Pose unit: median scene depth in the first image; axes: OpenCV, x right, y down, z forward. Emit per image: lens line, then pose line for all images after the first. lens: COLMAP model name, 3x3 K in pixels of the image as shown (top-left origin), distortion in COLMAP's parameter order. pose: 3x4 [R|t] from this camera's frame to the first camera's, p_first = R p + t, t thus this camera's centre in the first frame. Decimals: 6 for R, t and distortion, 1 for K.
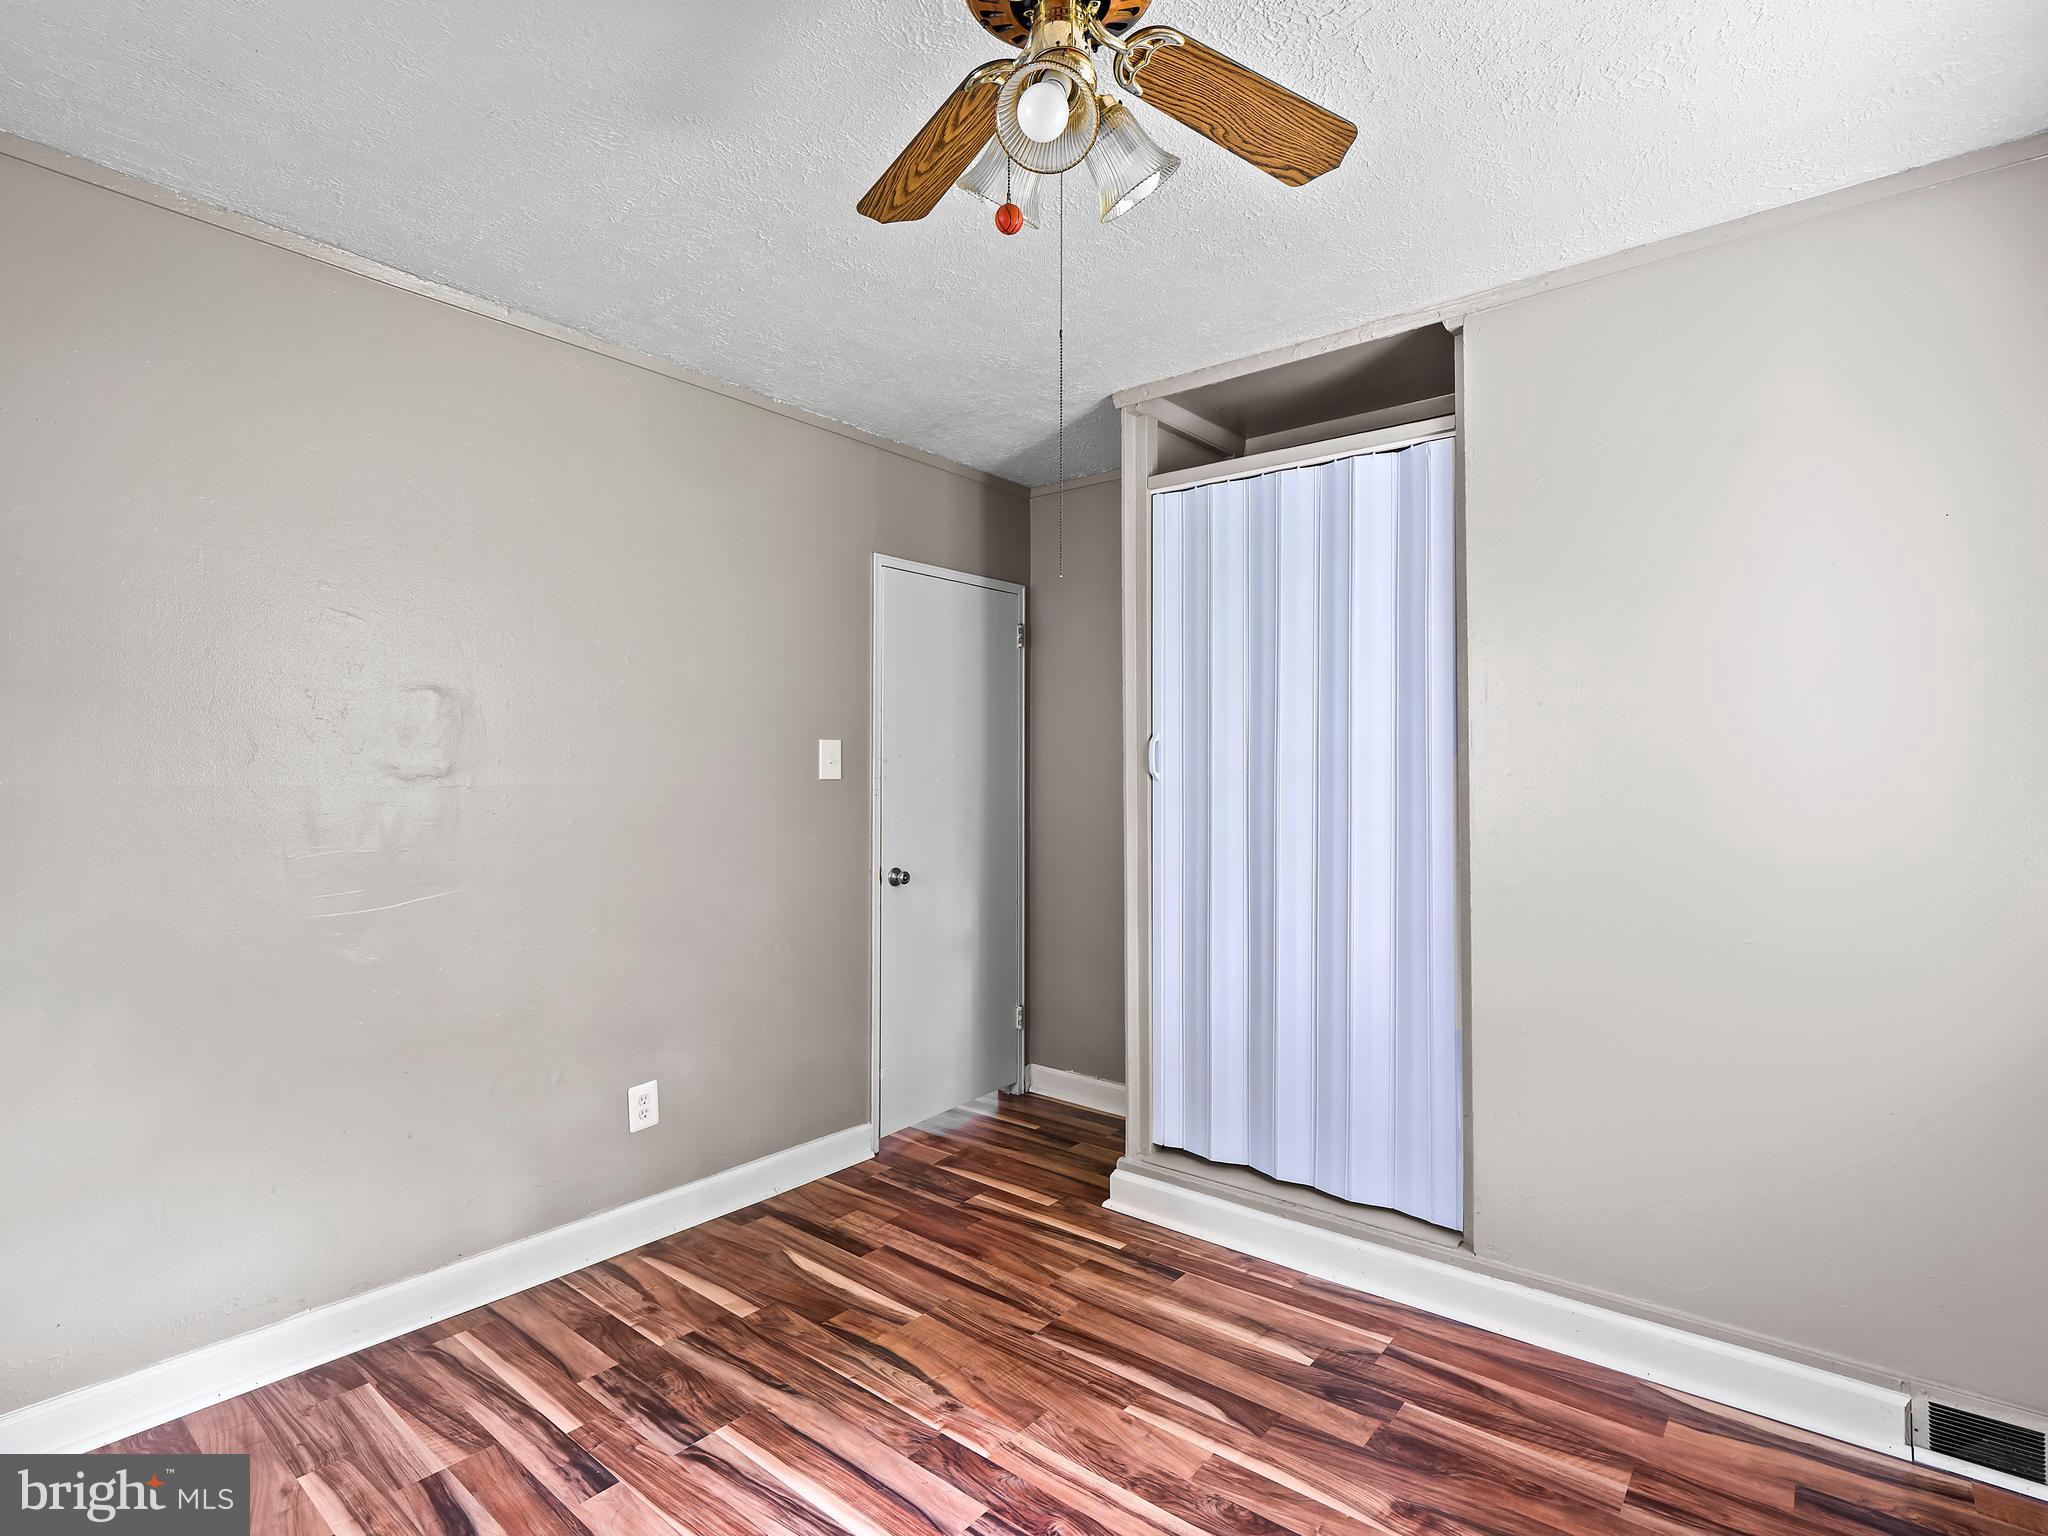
lens RADIAL K [[1011.0, 0, 1032.7], [0, 1011.0, 767.3], [0, 0, 1]] dist [0.001472, -0.000758]
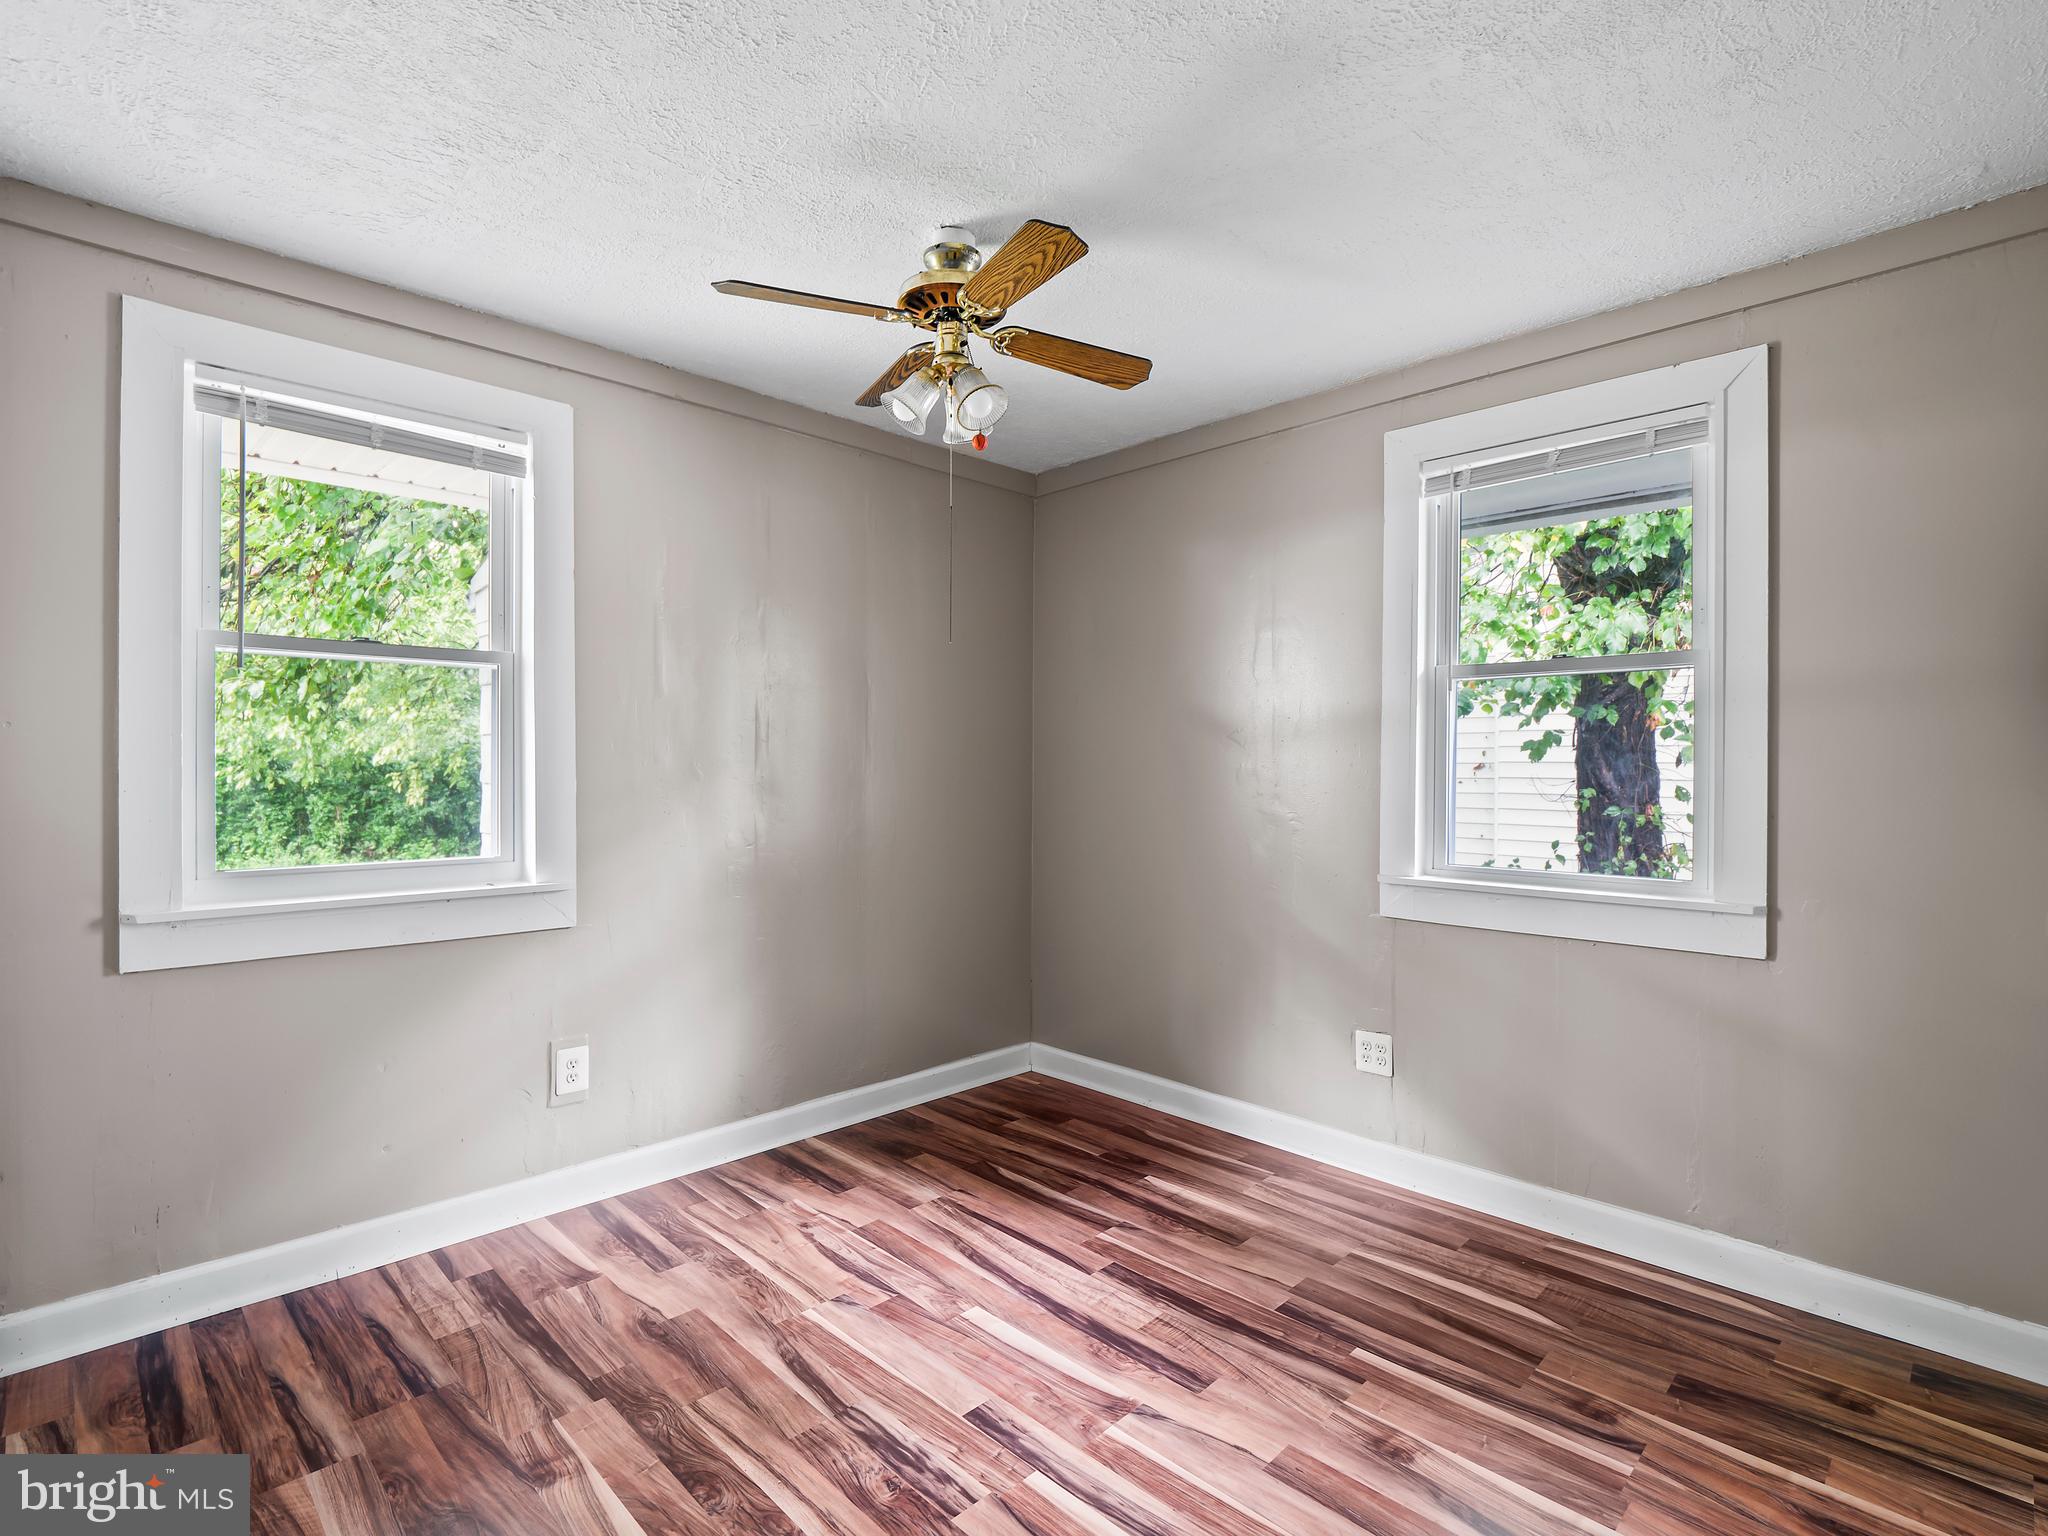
lens RADIAL K [[1011.0, 0, 1027.3], [0, 1011.0, 765.3], [0, 0, 1]] dist [0.001472, -0.000758]
pose [[-0.994649, -0.009136, 0.102908, -0.210988], [-0.008405, 0.999936, 0.007533, 0.011006], [-0.102970, 0.006628, -0.994662, 1.977682]]
